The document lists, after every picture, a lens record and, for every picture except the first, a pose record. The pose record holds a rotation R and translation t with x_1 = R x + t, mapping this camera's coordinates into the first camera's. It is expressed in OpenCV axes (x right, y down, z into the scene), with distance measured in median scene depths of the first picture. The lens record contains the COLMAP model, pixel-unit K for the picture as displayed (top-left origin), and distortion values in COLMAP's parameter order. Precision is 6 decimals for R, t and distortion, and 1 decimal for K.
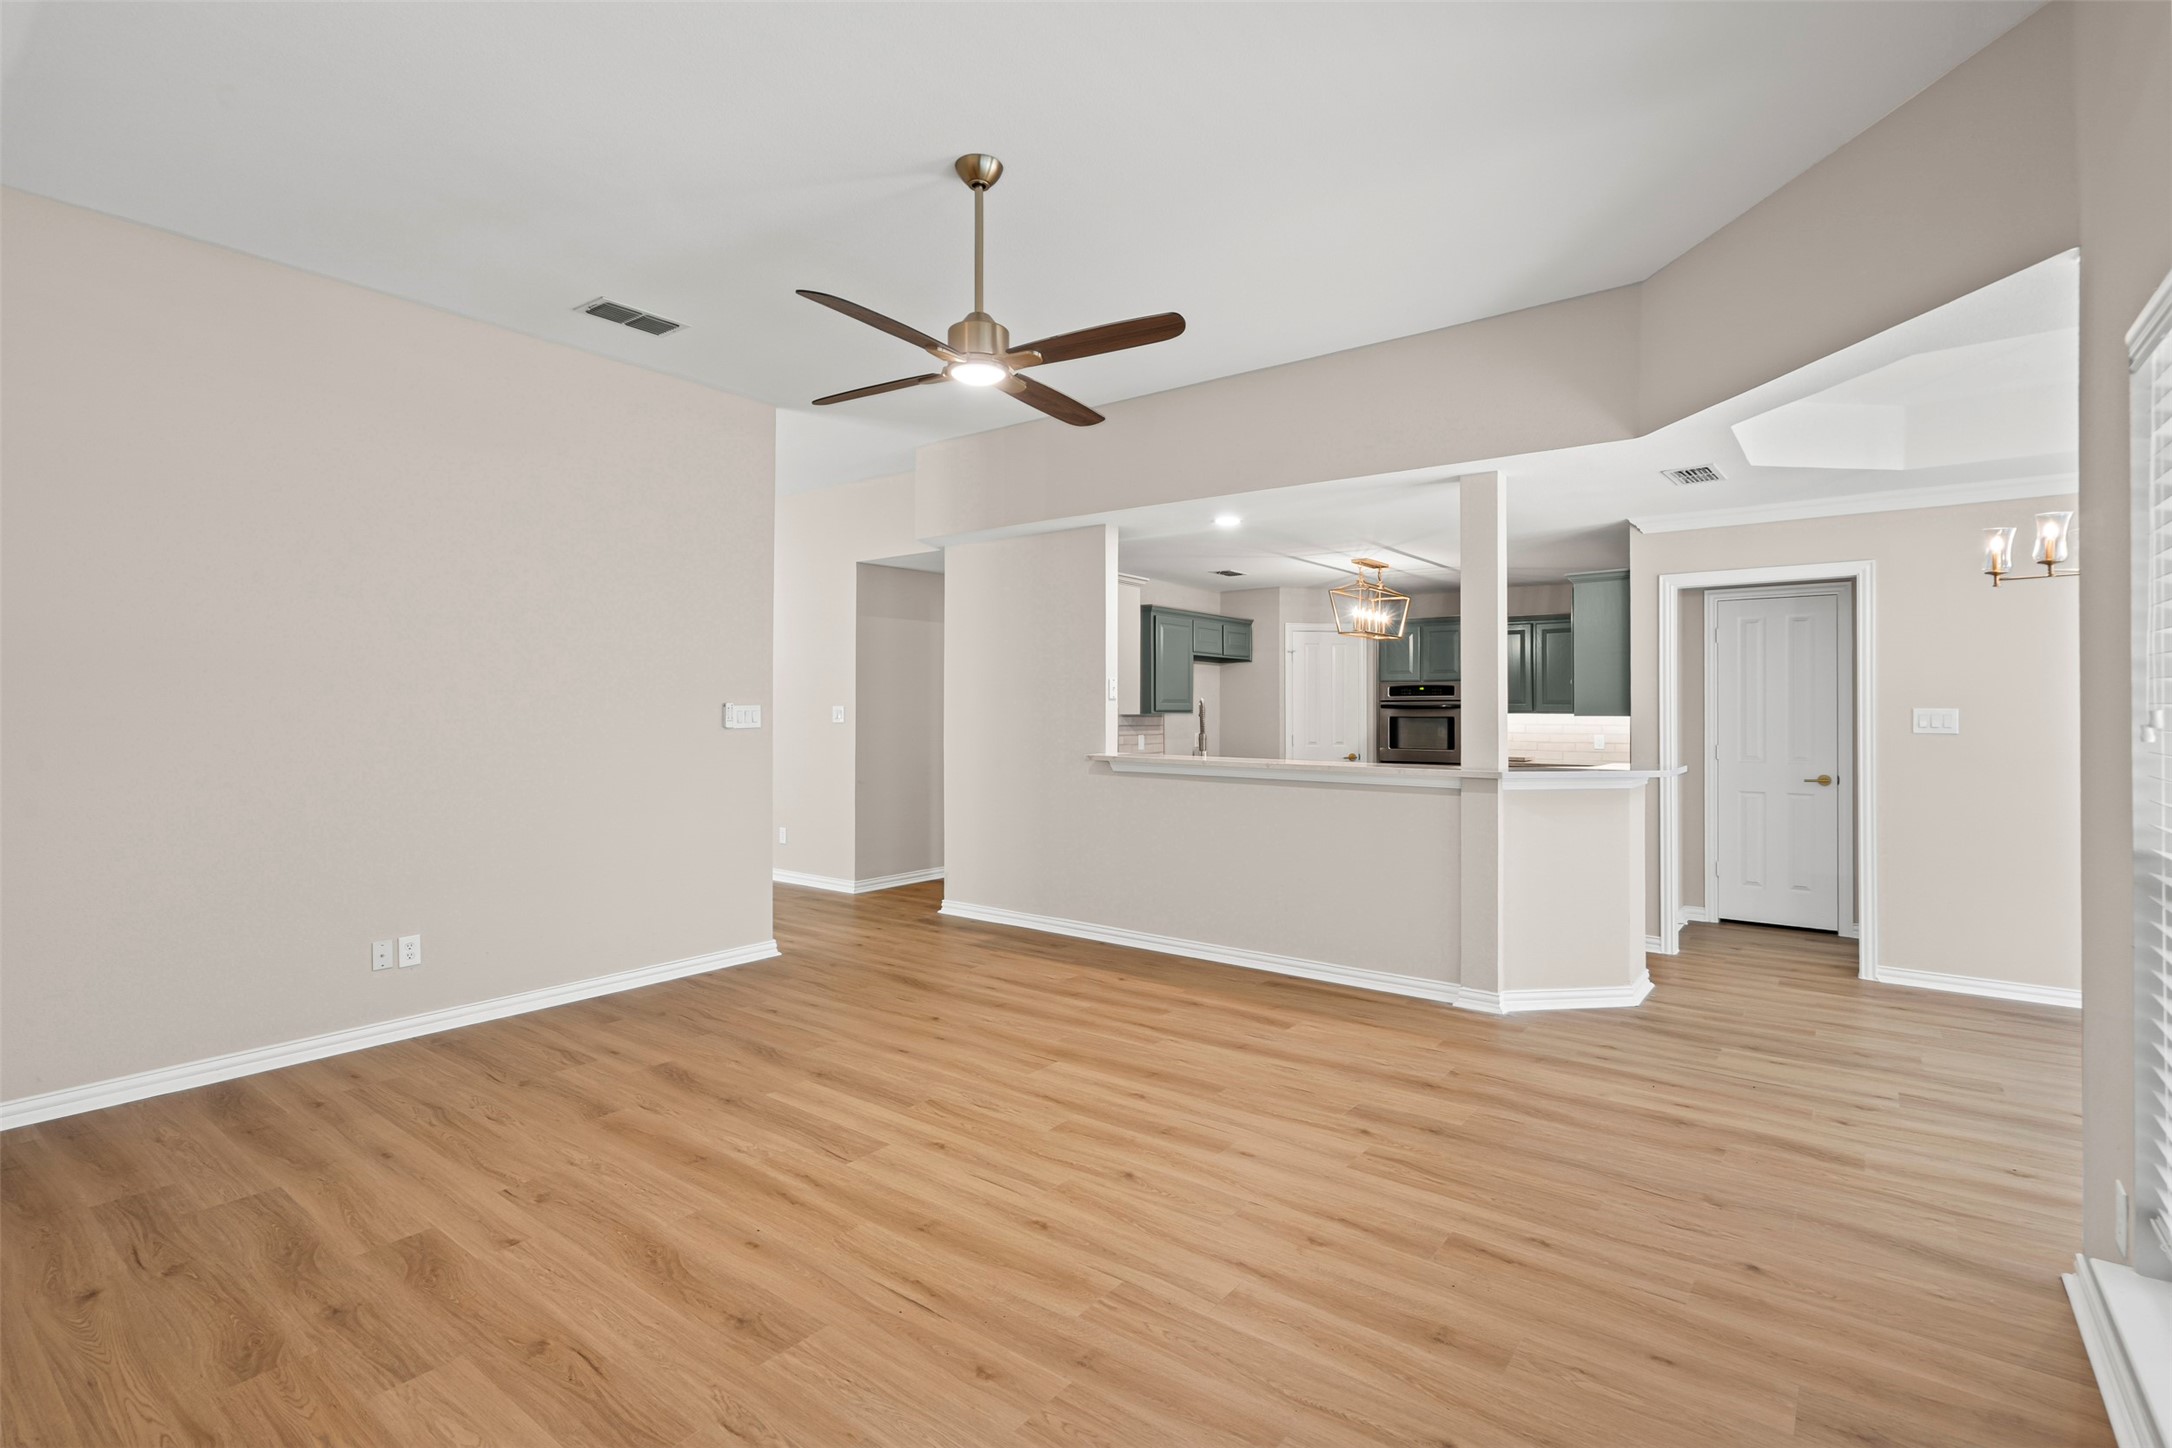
lens RADIAL K [[1015.7, 0, 1081.8], [0, 1015.7, 727.4], [0, 0, 1]] dist [-0.000909, 0.001307]
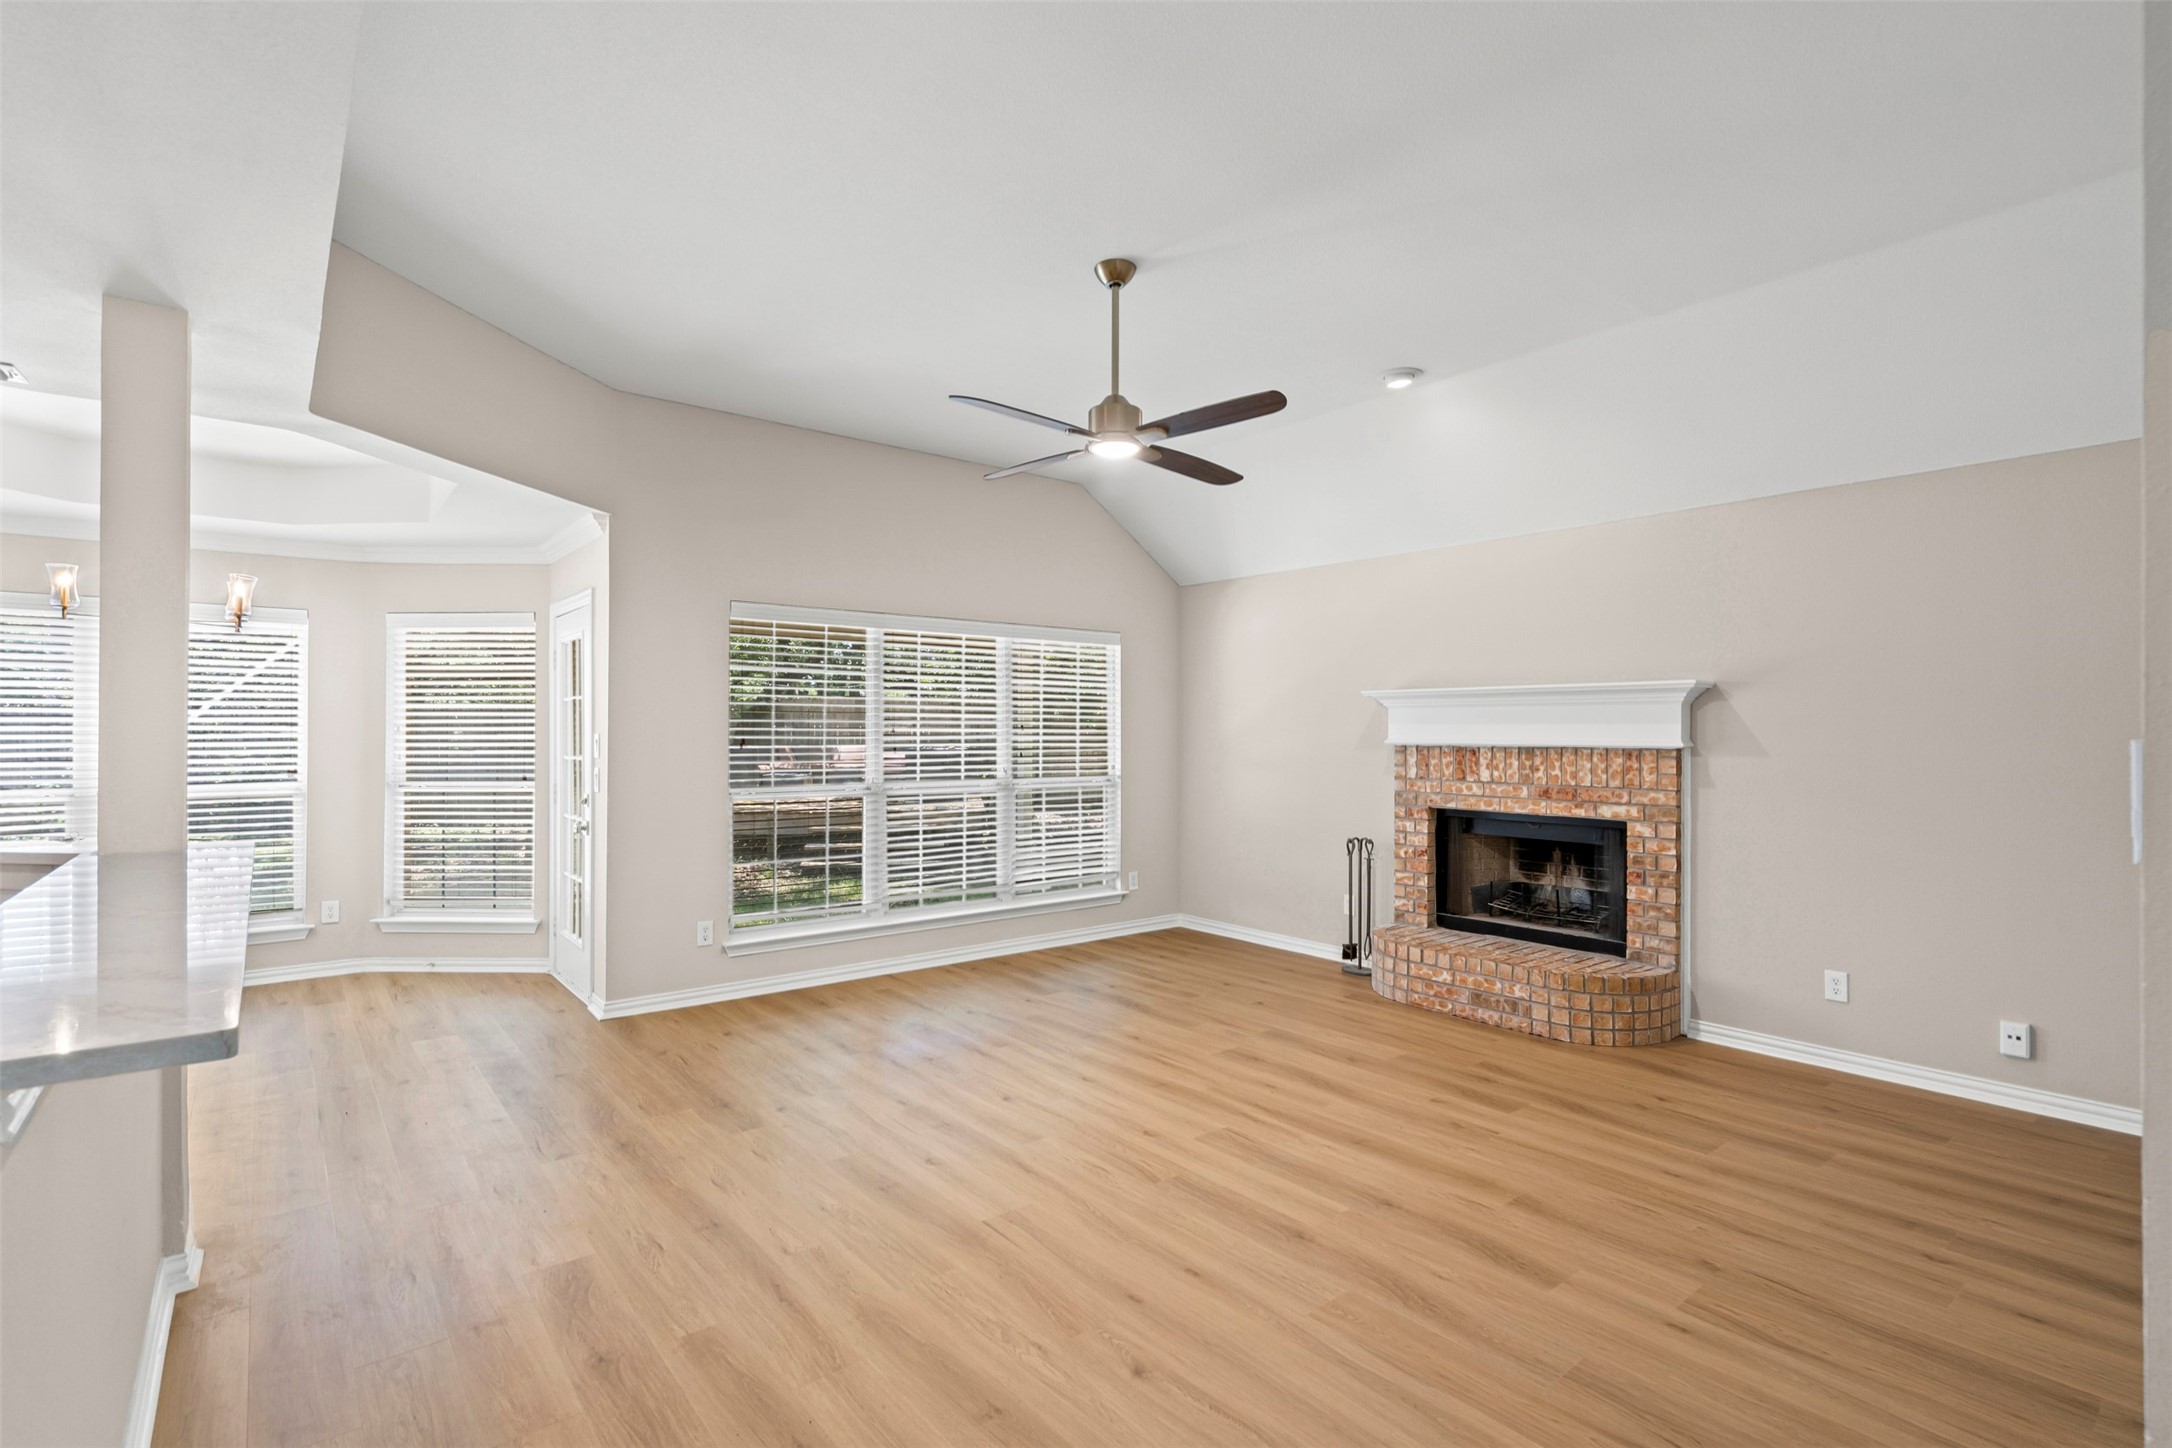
lens RADIAL K [[1015.7, 0, 1081.8], [0, 1015.7, 727.4], [0, 0, 1]] dist [-0.000909, 0.001307]
pose [[-0.972435, -0.002680, 0.233160, -0.332169], [-0.000419, 0.999952, 0.009749, -0.047111], [-0.233175, 0.009383, -0.972390, 2.122396]]
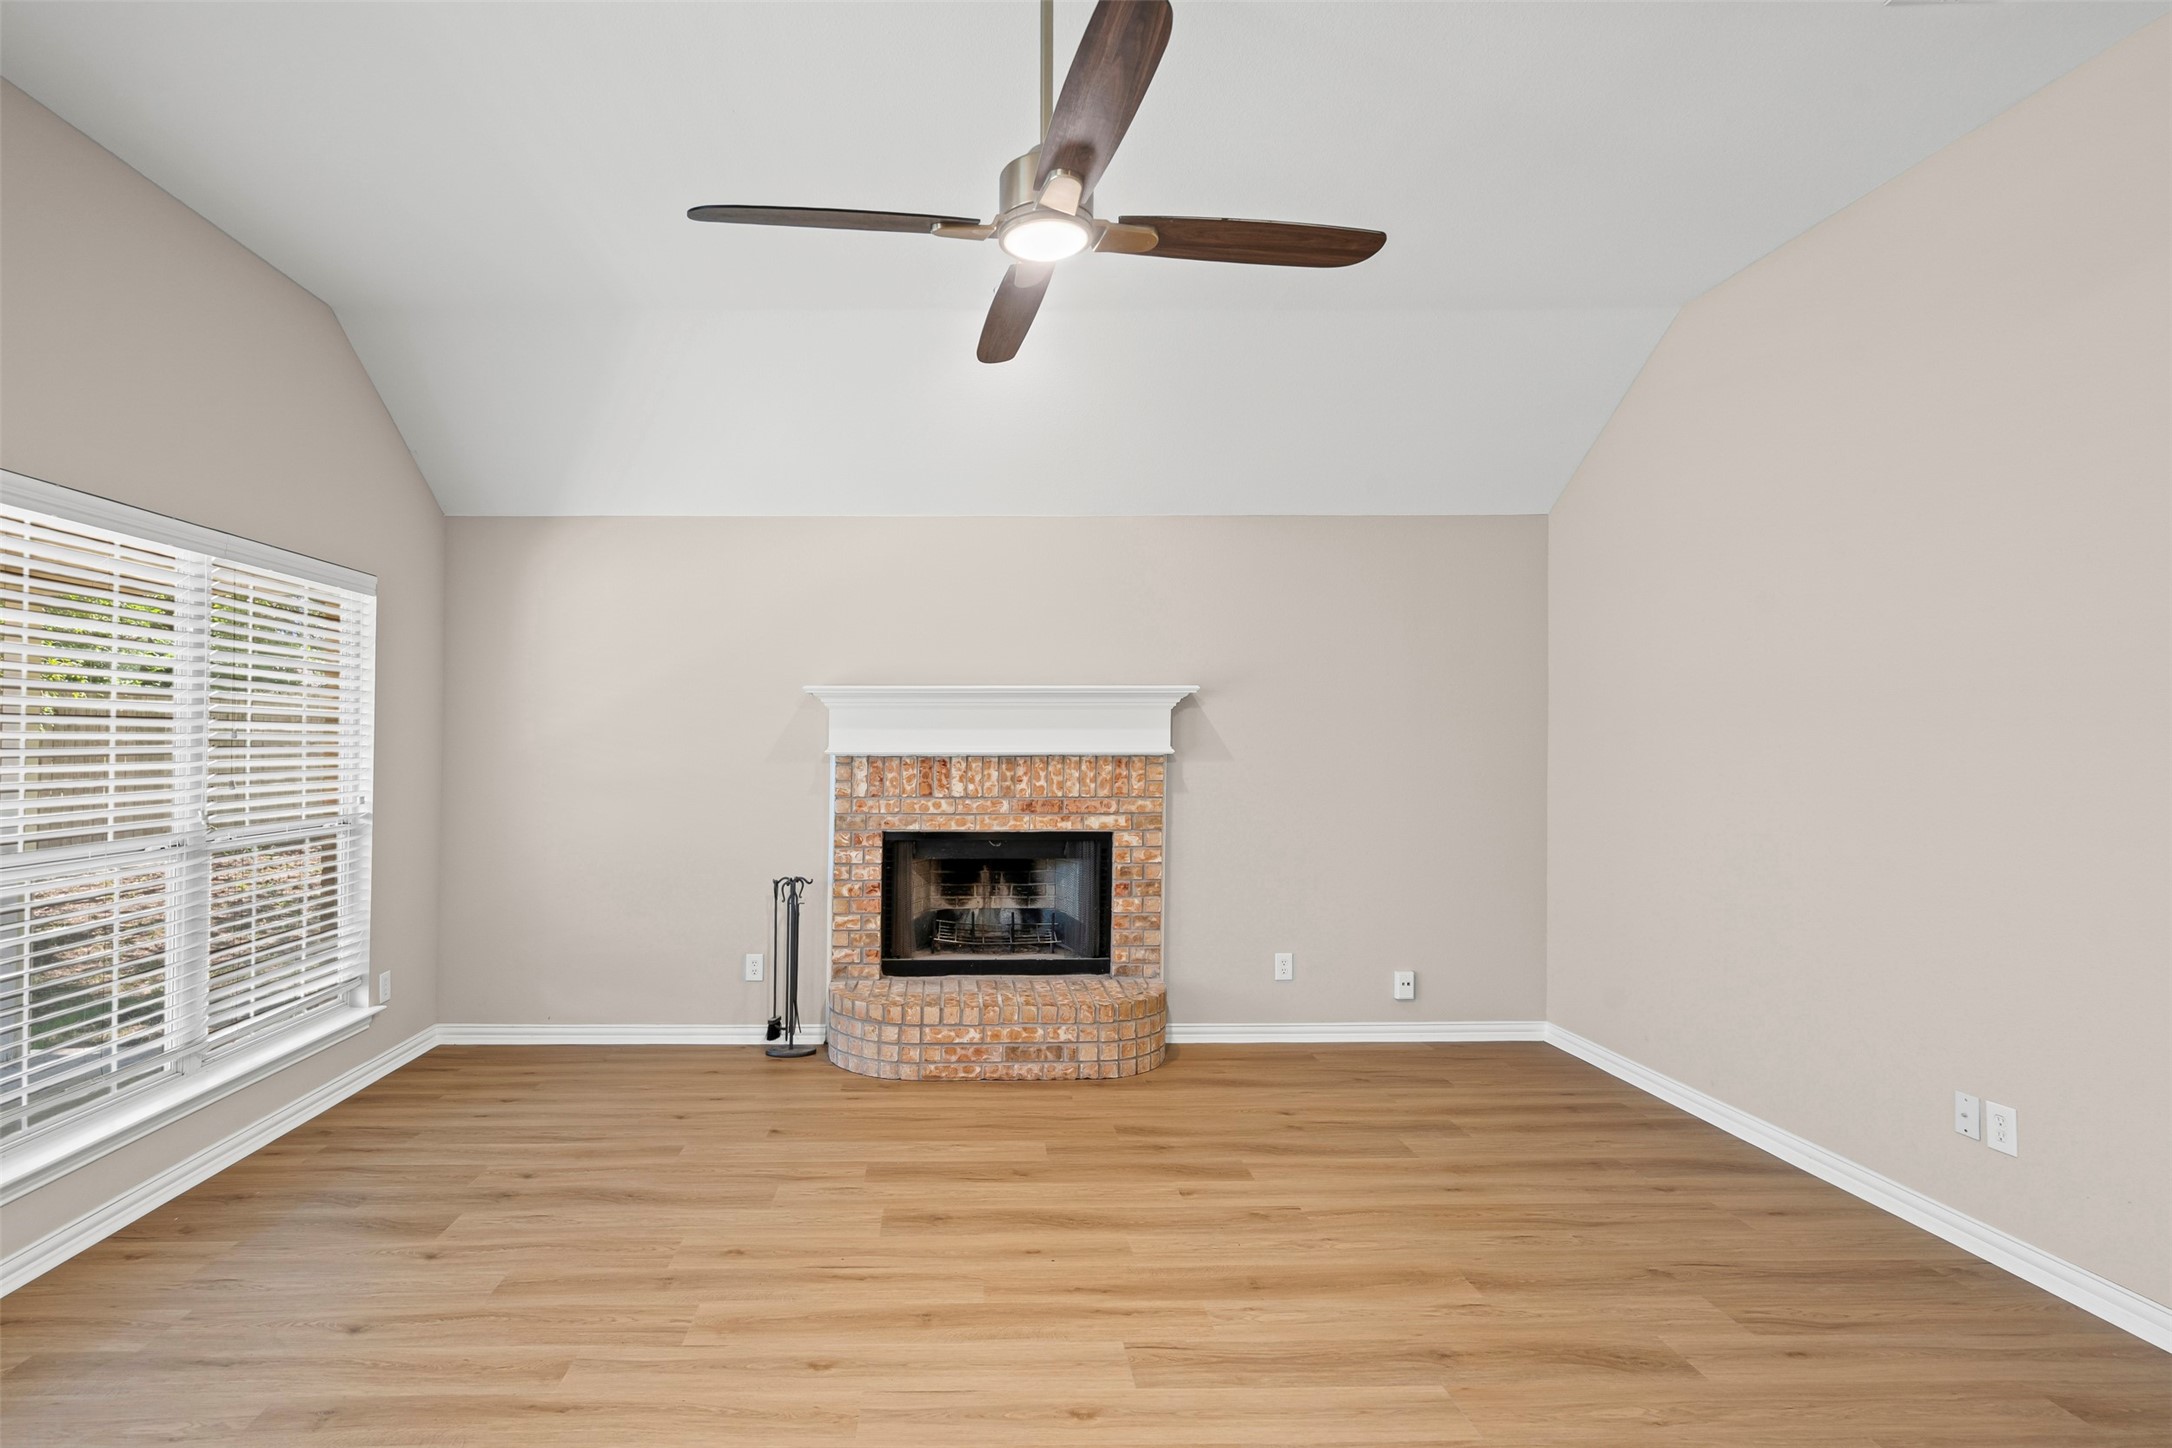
lens RADIAL K [[1059.7, 0, 968.3], [0, 1059.7, 730.9], [0, 0, 1]] dist [-0.002040, 0.001893]
pose [[-0.785249, -0.007661, -0.619133, 0.350291], [-0.007072, 0.999969, -0.003404, -0.029484], [0.619140, 0.001705, -0.785279, 1.508860]]
